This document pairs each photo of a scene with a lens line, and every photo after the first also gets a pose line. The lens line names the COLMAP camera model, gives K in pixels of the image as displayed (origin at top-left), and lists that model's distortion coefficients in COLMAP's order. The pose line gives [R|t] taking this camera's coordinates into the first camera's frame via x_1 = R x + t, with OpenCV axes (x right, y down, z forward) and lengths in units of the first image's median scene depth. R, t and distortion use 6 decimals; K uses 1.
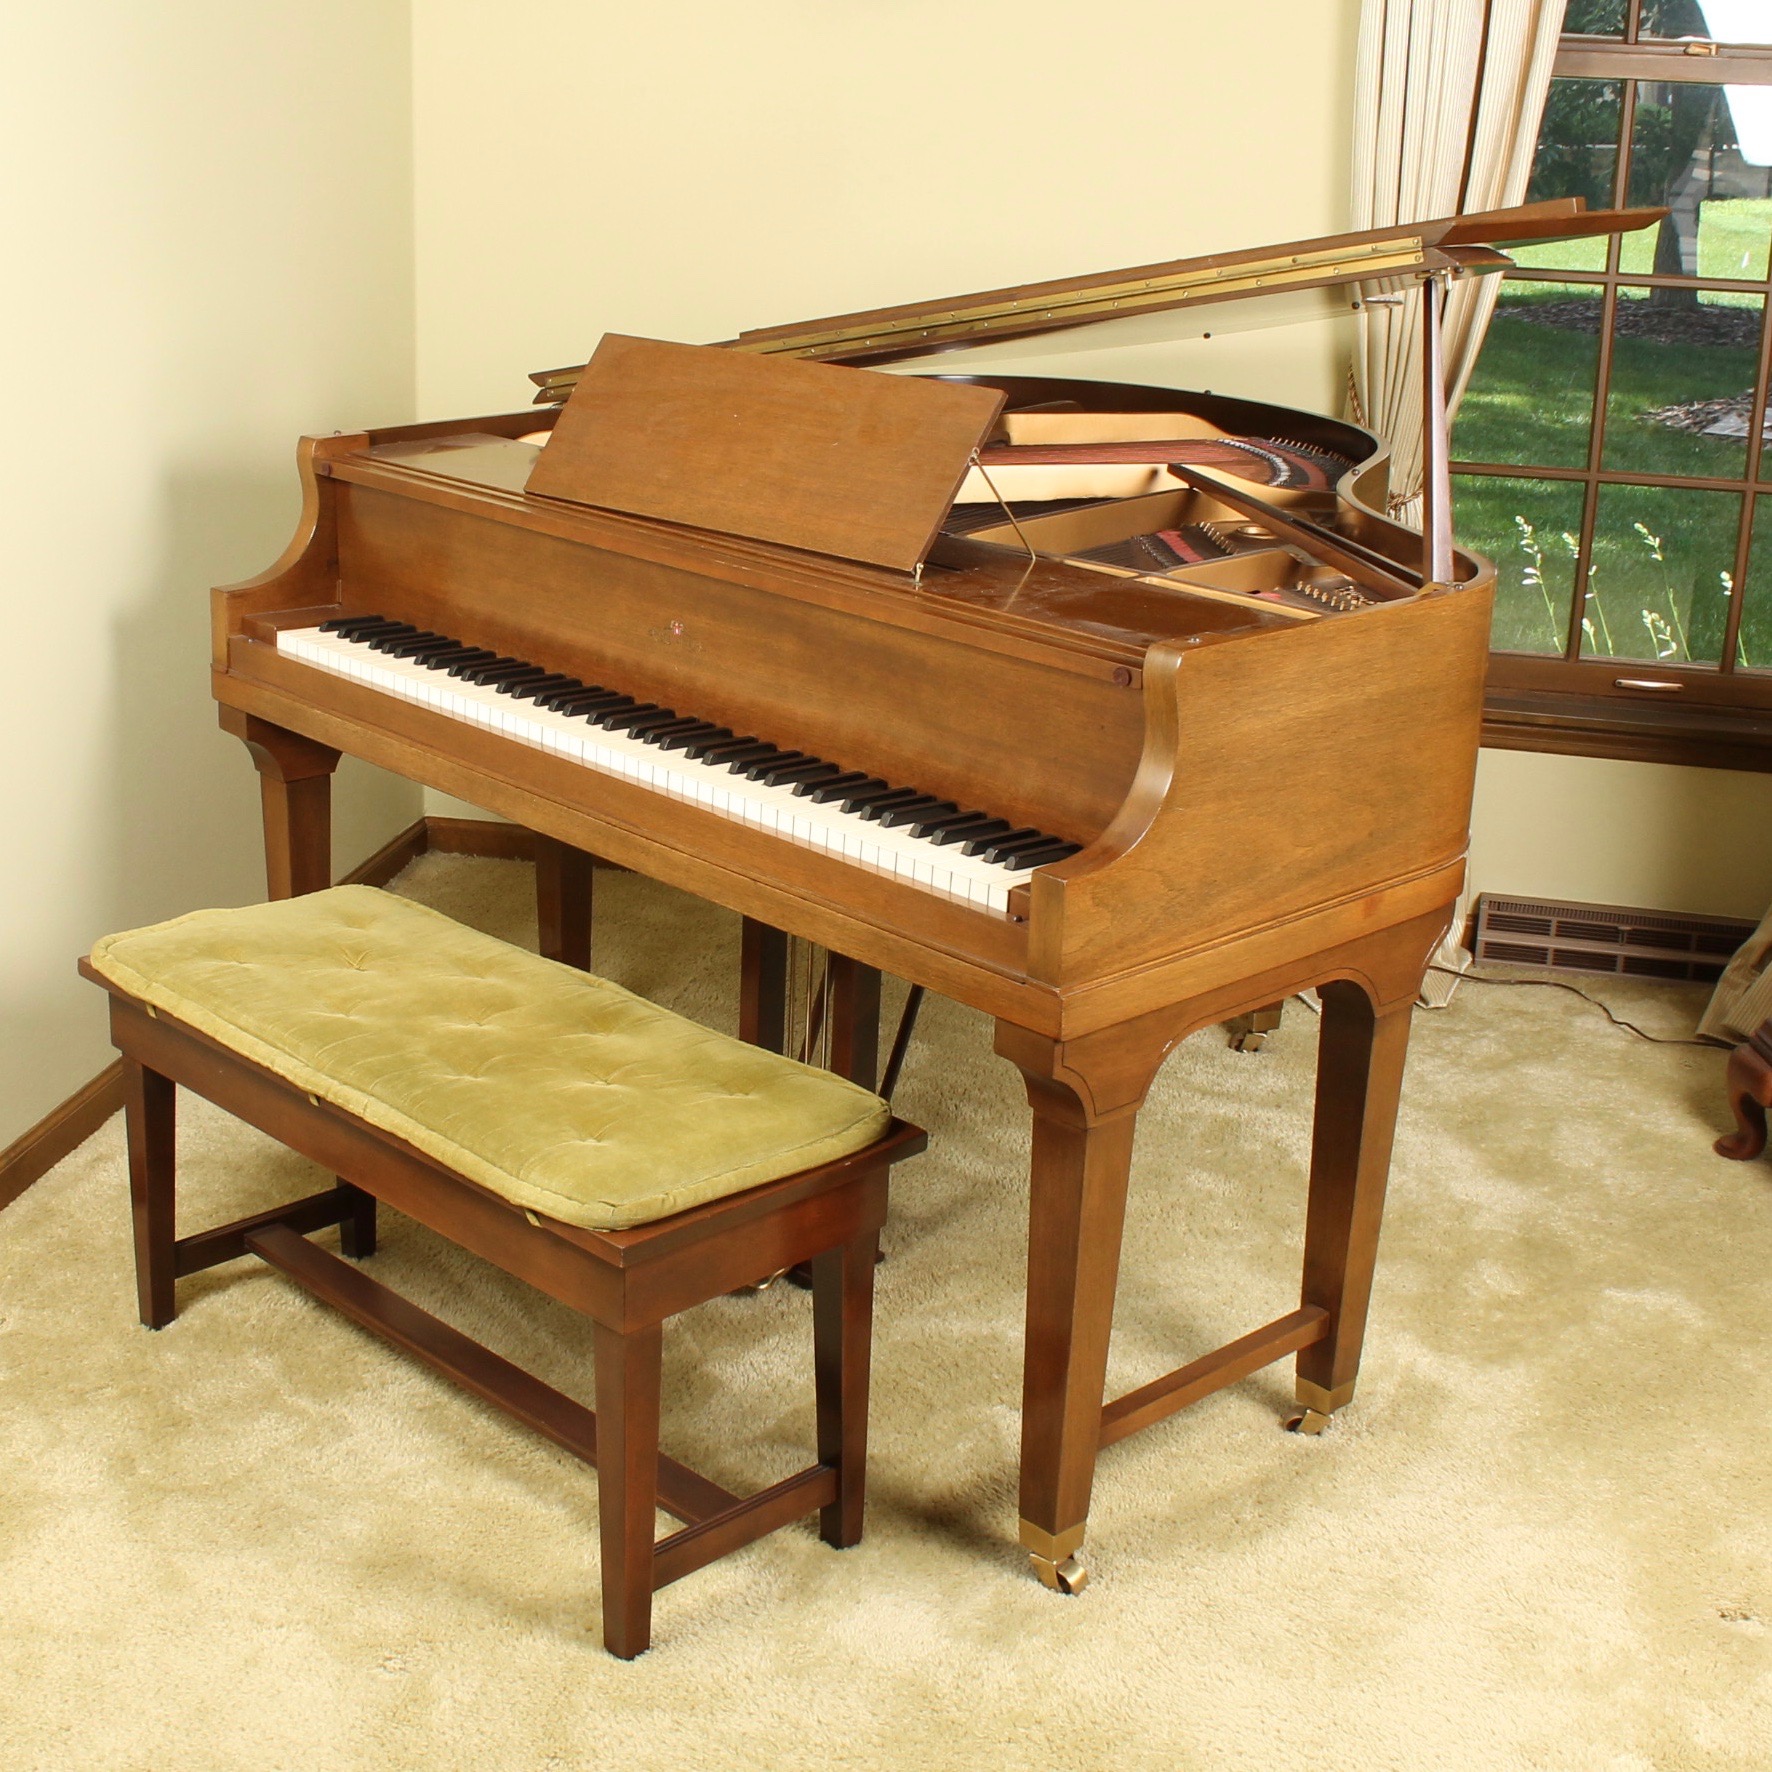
lens RADIAL K [[2579.4, 0, 673.2], [0, 2579.4, 856.3], [0, 0, 1]] dist [-0.143648, 0.091658]
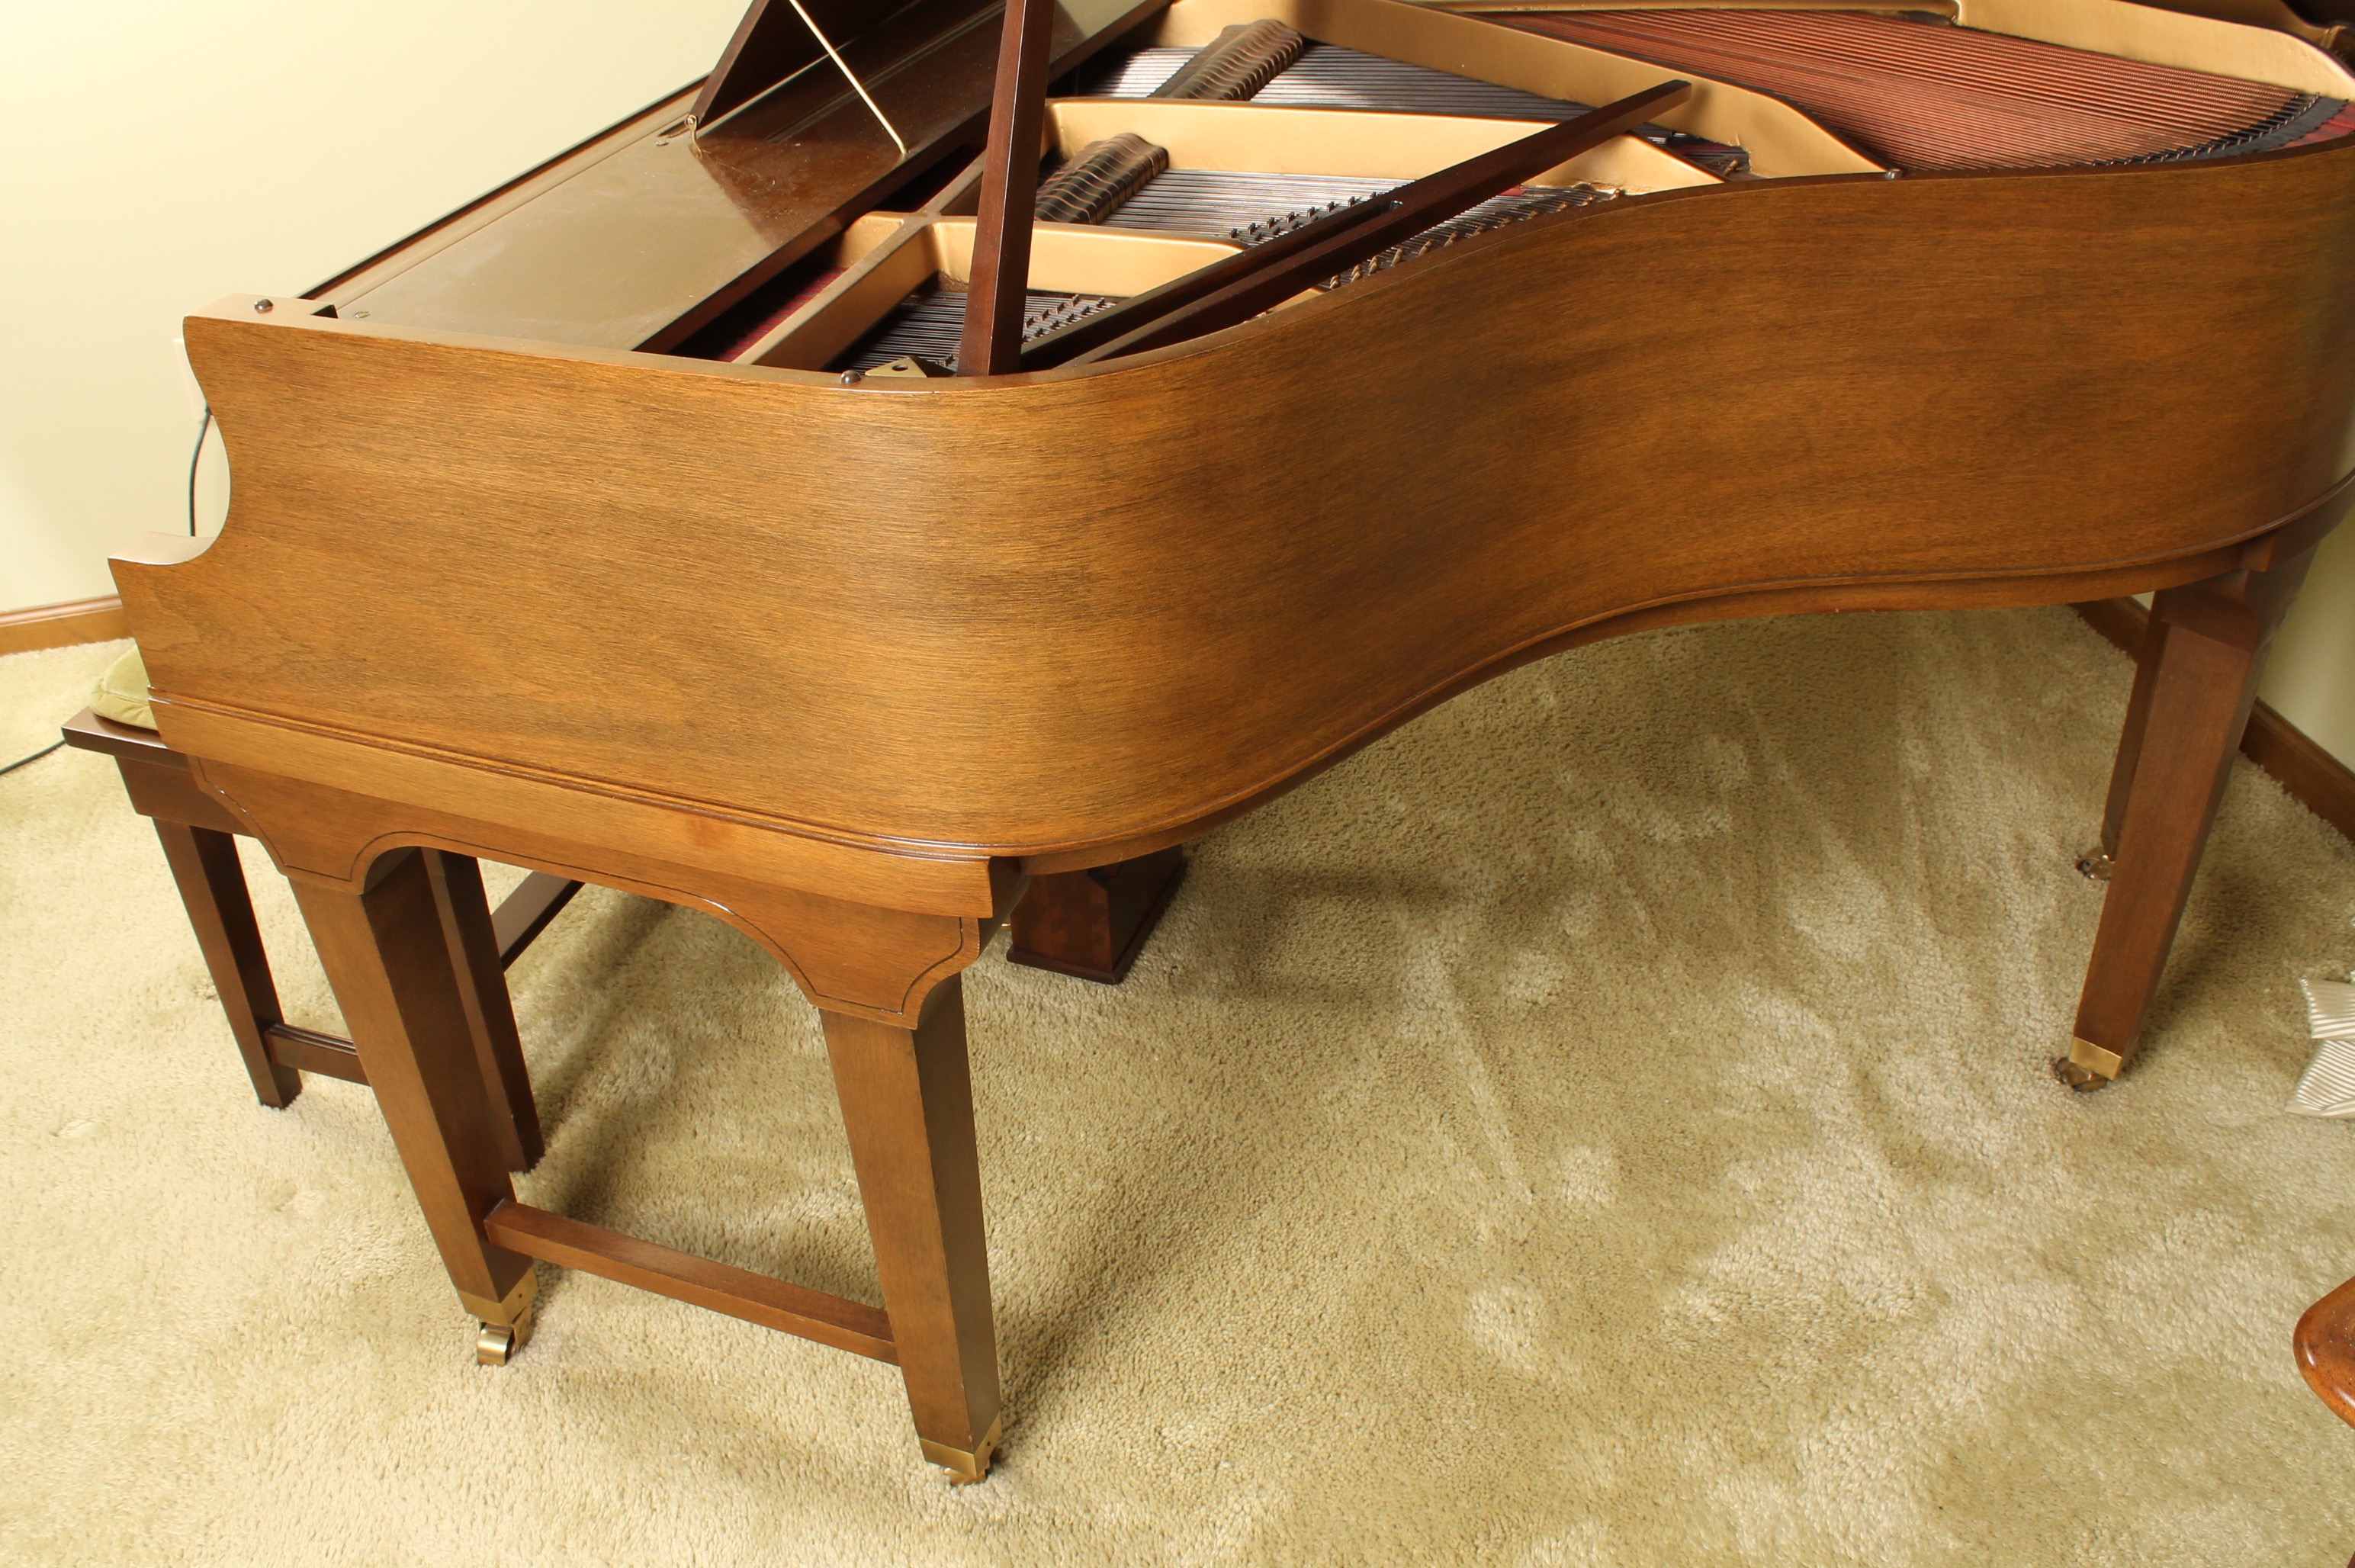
lens RADIAL K [[2092.3, 0, 1177.5], [0, 2092.3, 784.0], [0, 0, 1]] dist [-0.163419, 0.148908]
pose [[0.484835, 0.467872, -0.738939, 0.689305], [-0.226832, 0.883240, 0.410408, -0.220357], [0.844679, -0.031365, 0.534354, 0.827997]]
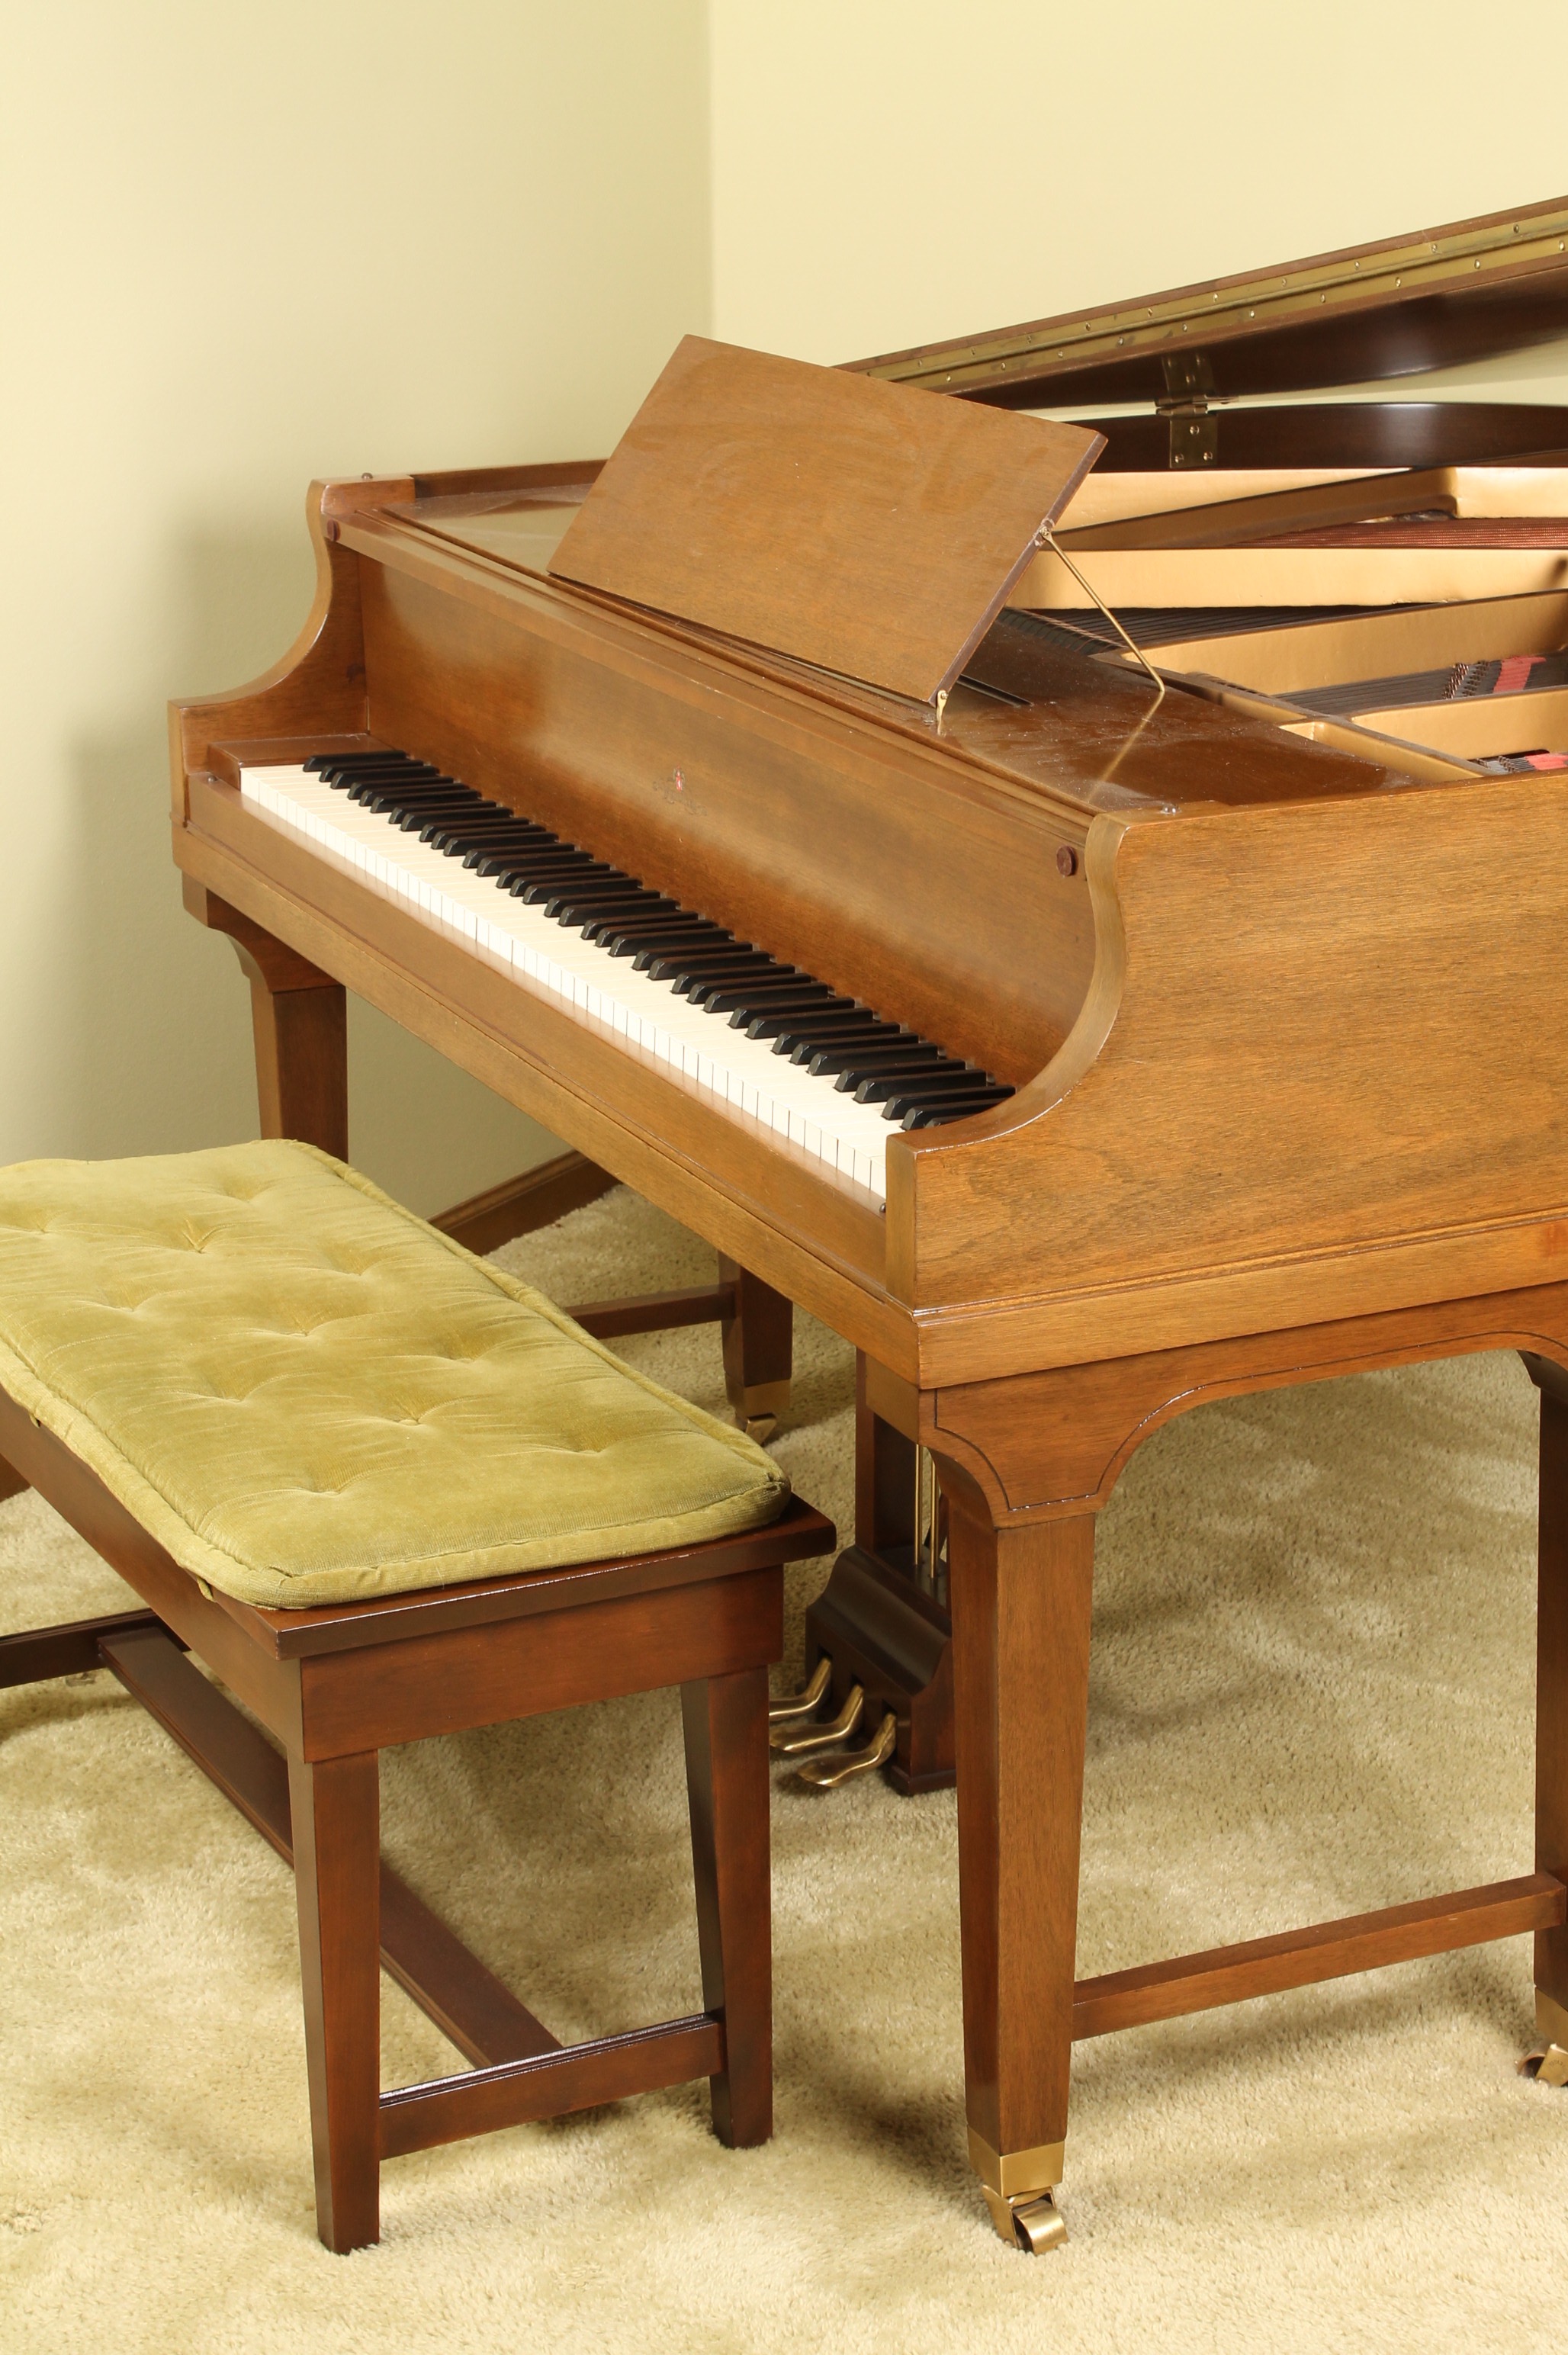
lens RADIAL K [[4513.5, 0, 750.0], [0, 4513.5, 1171.0], [0, 0, 1]] dist [0.013168, 0.188094]
pose [[0.964802, 0.058518, -0.256384, 0.367252], [-0.061103, 0.998129, -0.002122, 0.017389], [0.255780, 0.017713, 0.966573, -0.154822]]
